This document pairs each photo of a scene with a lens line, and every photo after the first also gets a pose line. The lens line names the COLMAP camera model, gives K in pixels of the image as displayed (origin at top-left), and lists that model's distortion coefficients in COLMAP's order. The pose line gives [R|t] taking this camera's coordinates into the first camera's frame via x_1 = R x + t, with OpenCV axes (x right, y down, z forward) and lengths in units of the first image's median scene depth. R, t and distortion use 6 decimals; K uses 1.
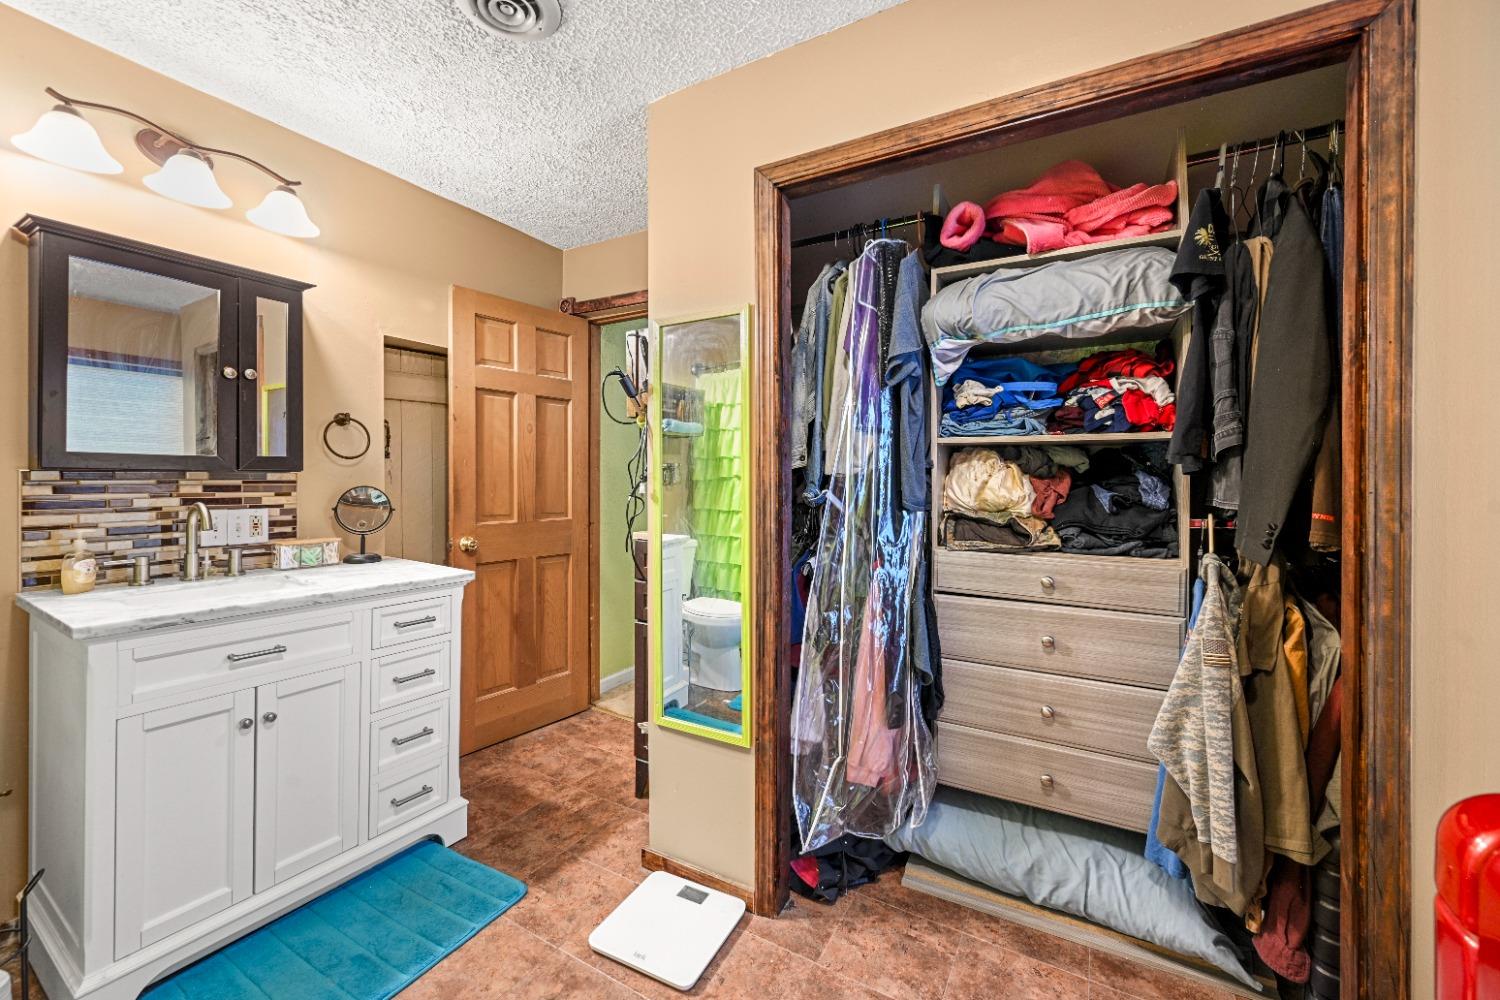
lens RADIAL K [[596.2, 0, 747.5], [0, 596.2, 477.9], [0, 0, 1]] dist [-0.000389, -0.000334]
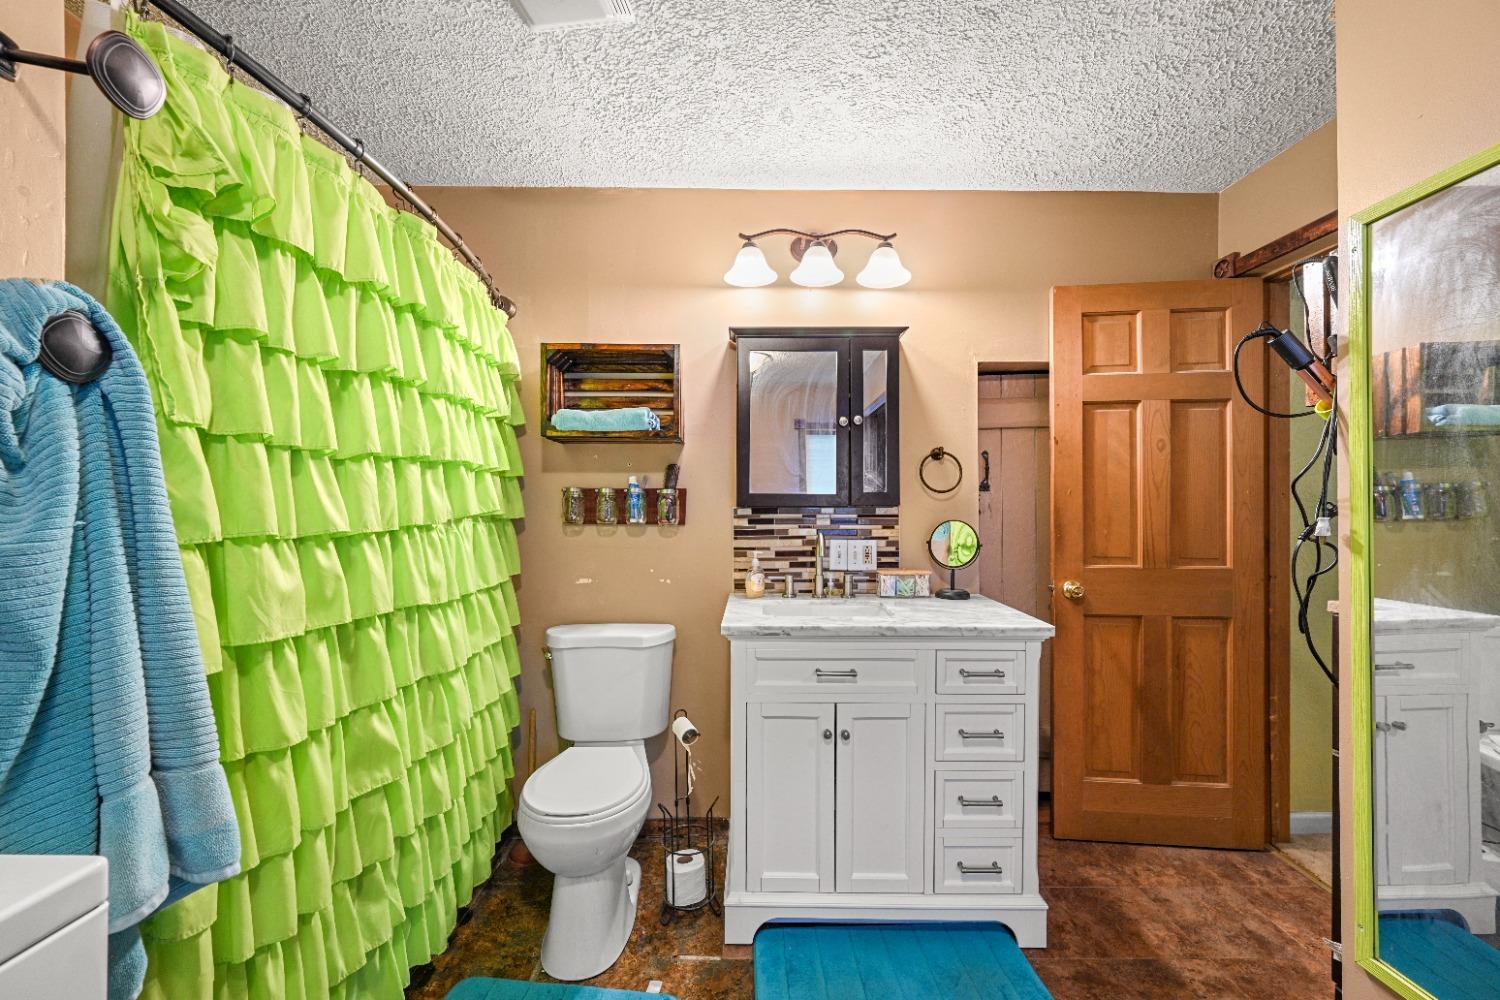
lens RADIAL K [[596.2, 0, 747.6], [0, 596.2, 513.7], [0, 0, 1]] dist [-0.000389, -0.000334]
pose [[0.508838, -0.003494, -0.860855, 0.026998], [0.006414, 0.999979, -0.000268, 0.001414], [0.860839, -0.005385, 0.508850, 0.222018]]
